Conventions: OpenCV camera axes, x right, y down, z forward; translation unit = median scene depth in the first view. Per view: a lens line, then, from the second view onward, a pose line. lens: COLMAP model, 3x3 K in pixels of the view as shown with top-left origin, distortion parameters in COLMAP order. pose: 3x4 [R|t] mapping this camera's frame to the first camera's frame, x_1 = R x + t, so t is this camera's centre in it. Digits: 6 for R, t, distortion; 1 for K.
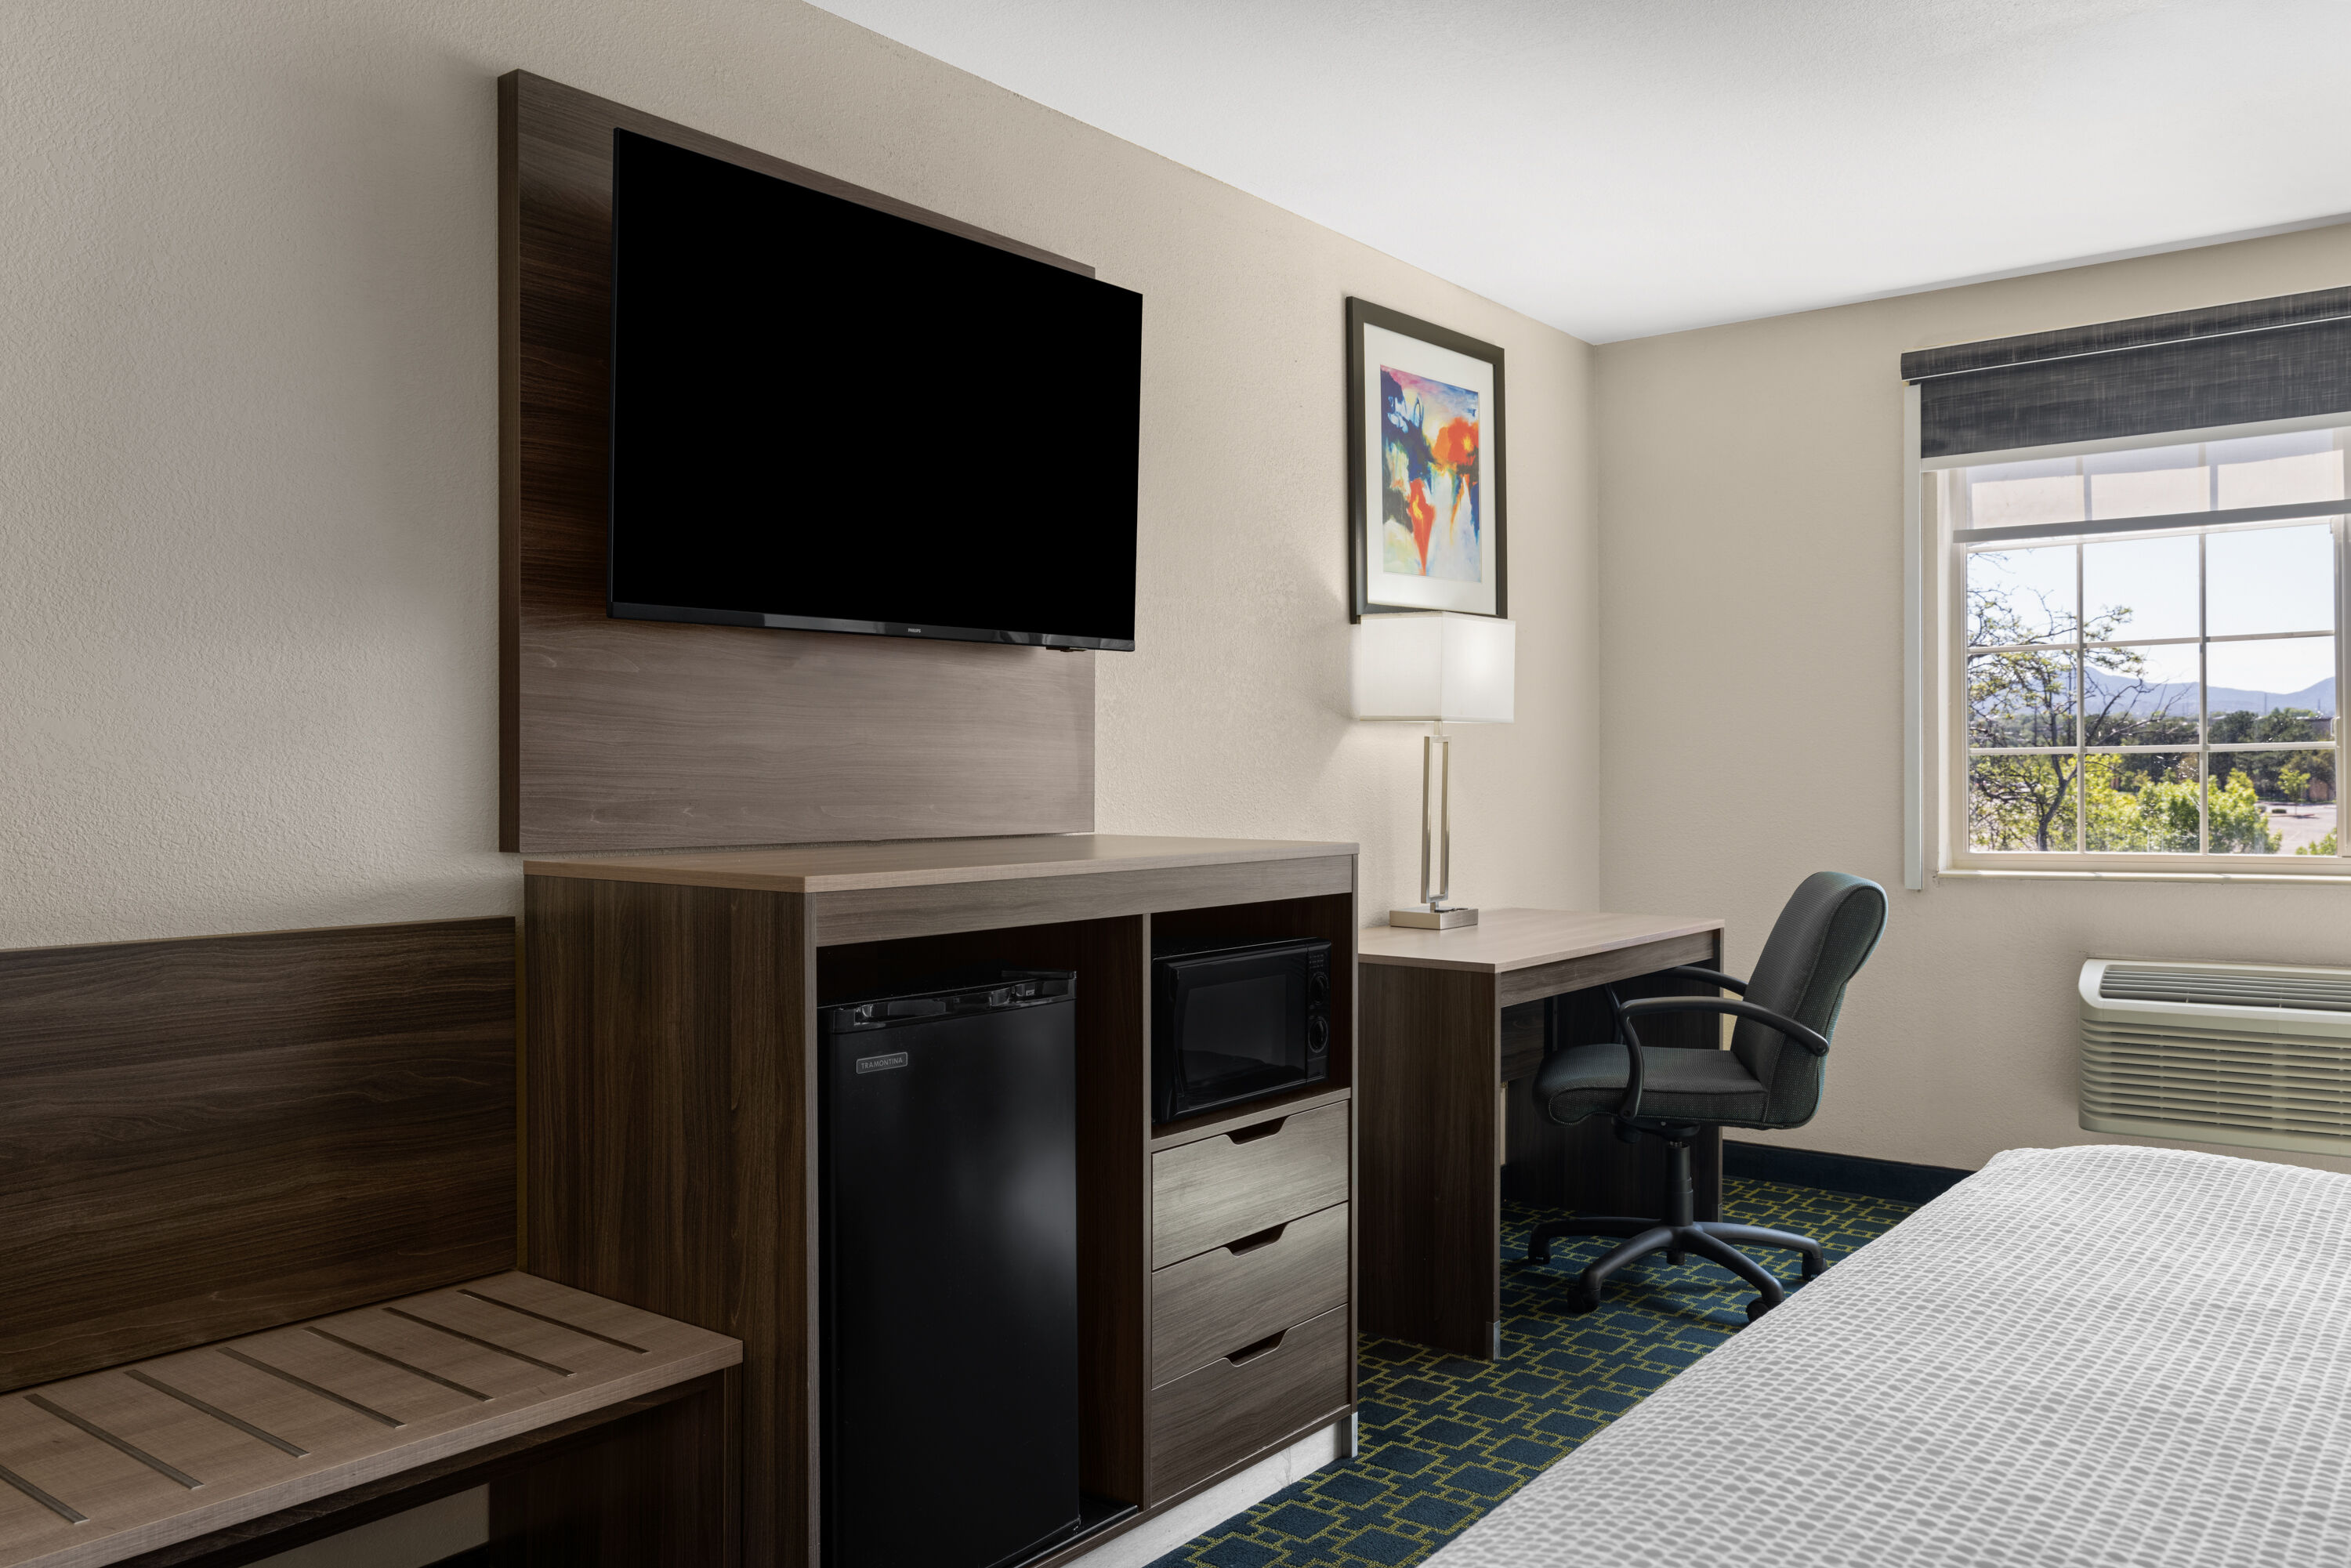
lens RADIAL K [[1830.3, 0, 1168.9], [0, 1830.3, 790.8], [0, 0, 1]] dist [-0.000132, 0.007675]
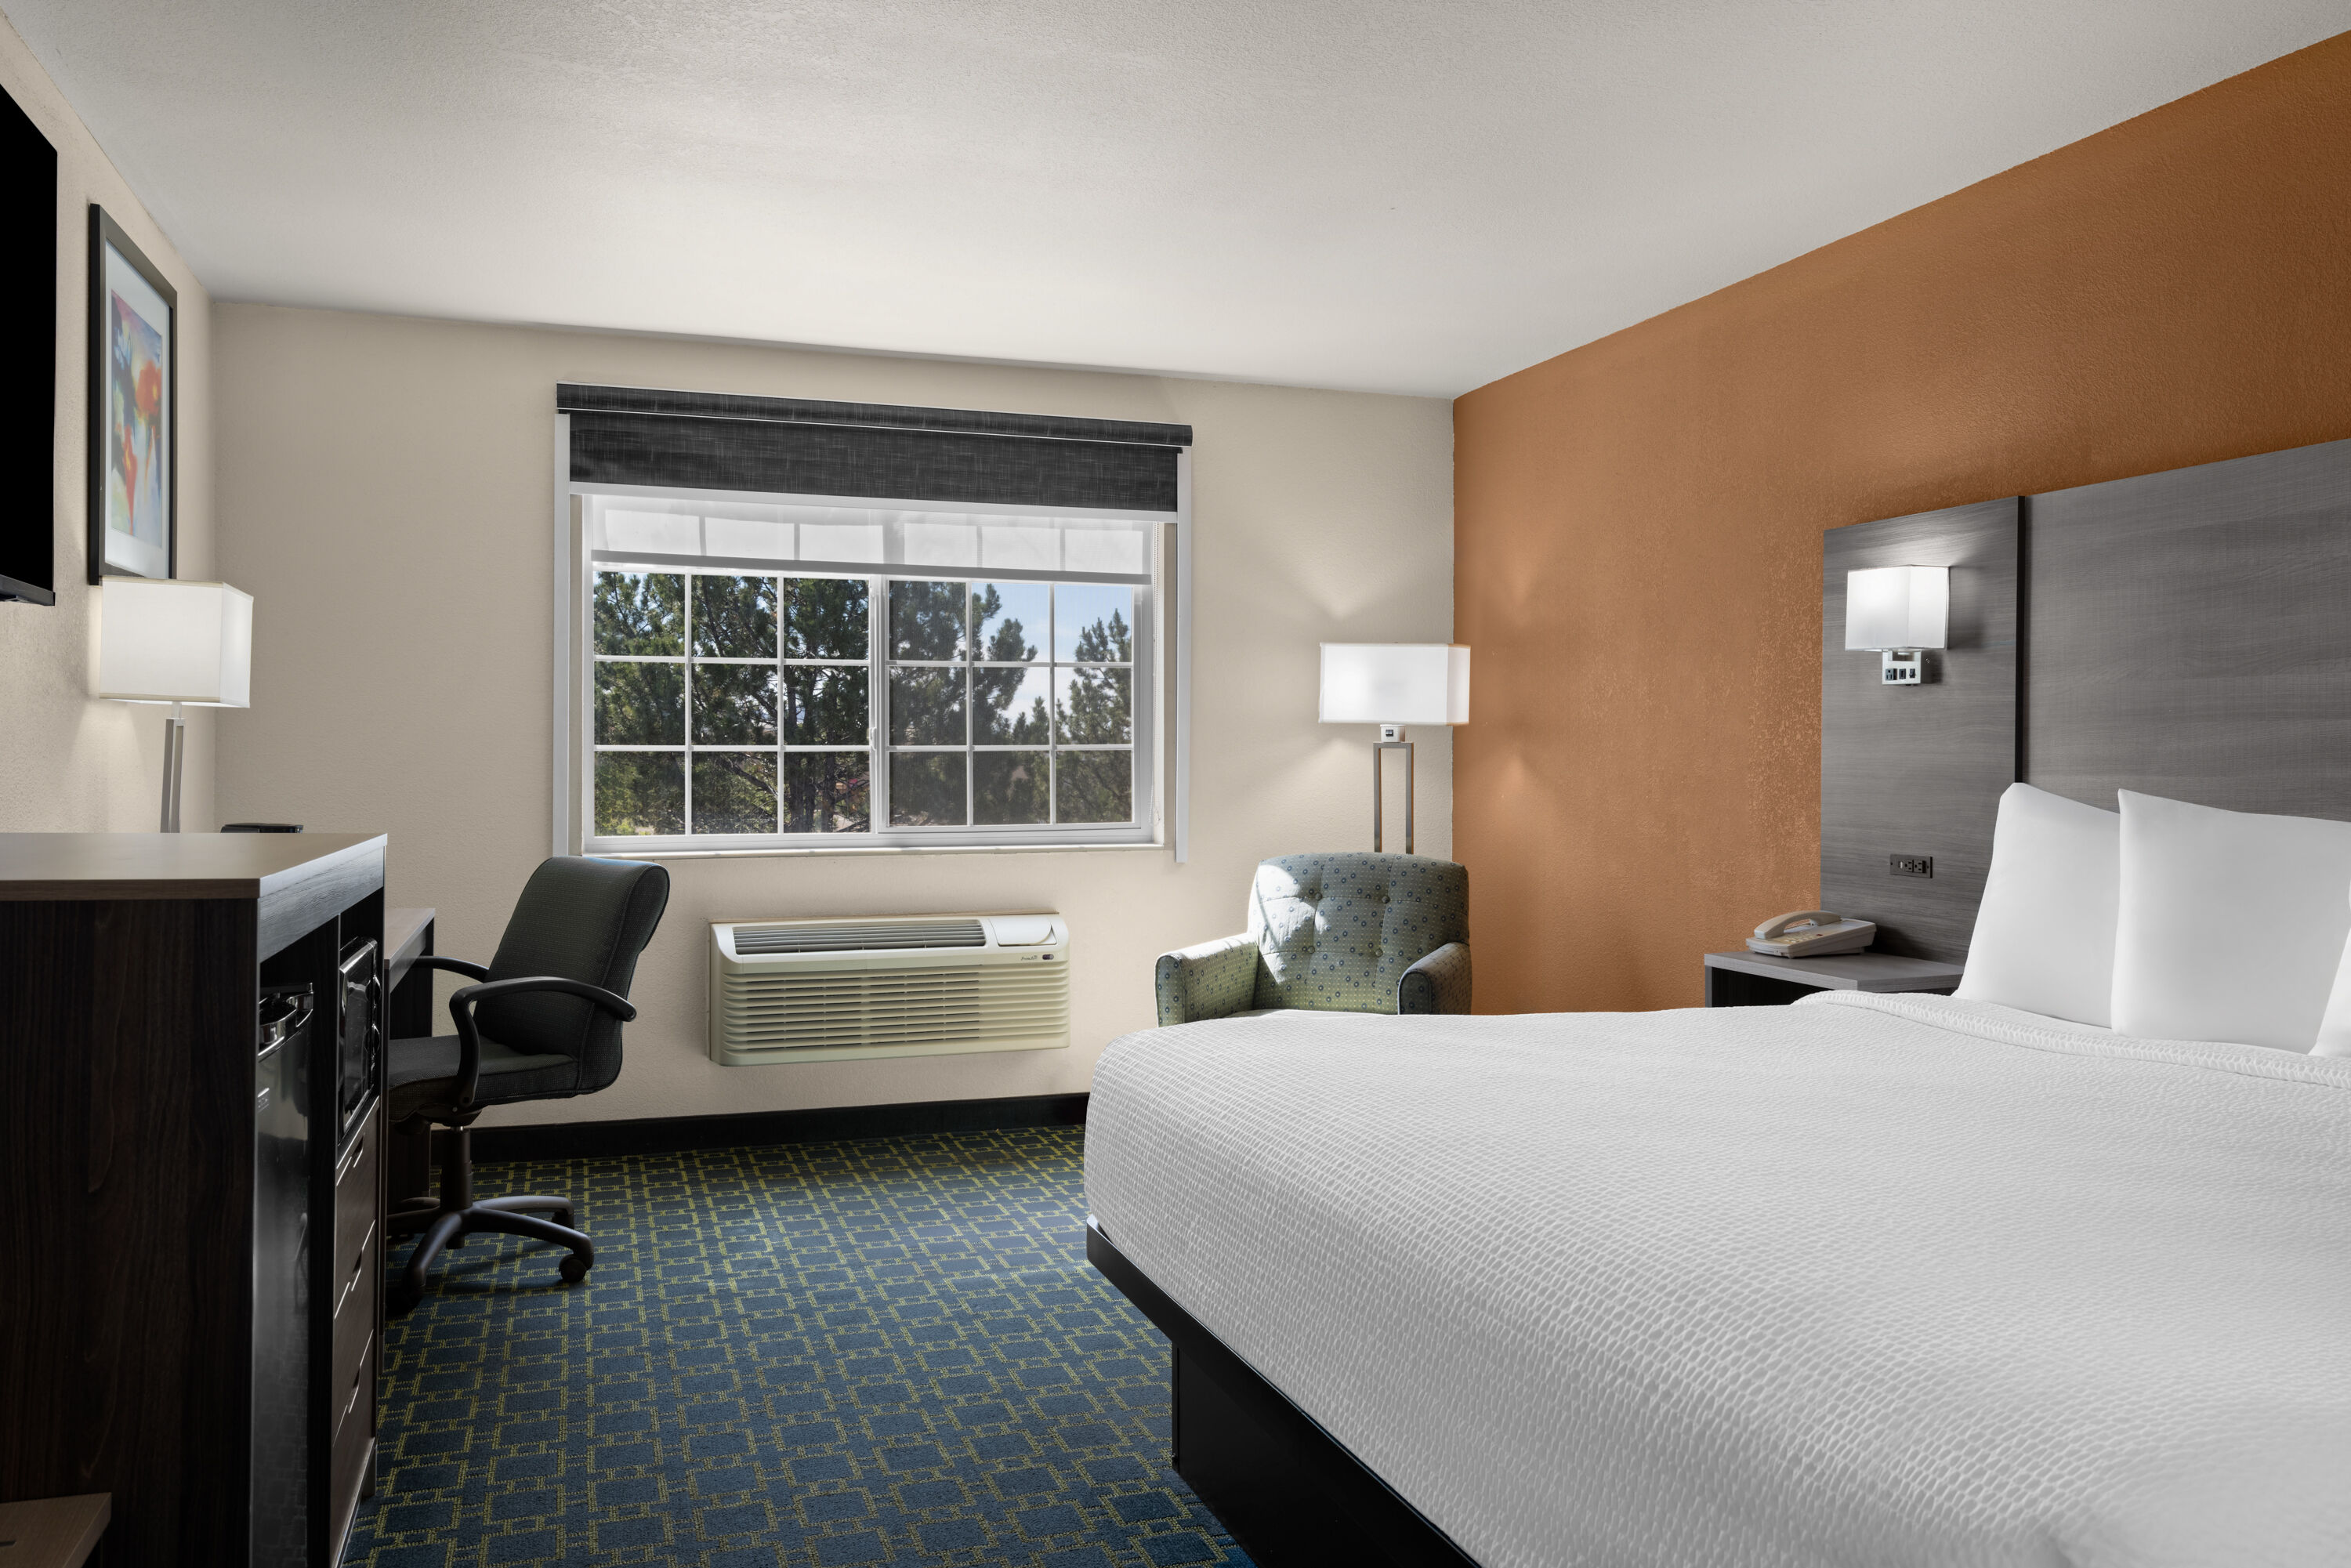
lens RADIAL K [[1830.3, 0, 1158.3], [0, 1830.3, 770.8], [0, 0, 1]] dist [-0.000132, 0.007675]
pose [[0.528484, 0.007965, 0.848906, -0.361431], [0.001080, 0.999949, -0.010055, 0.004642], [-0.848943, 0.006231, 0.528448, 0.125634]]
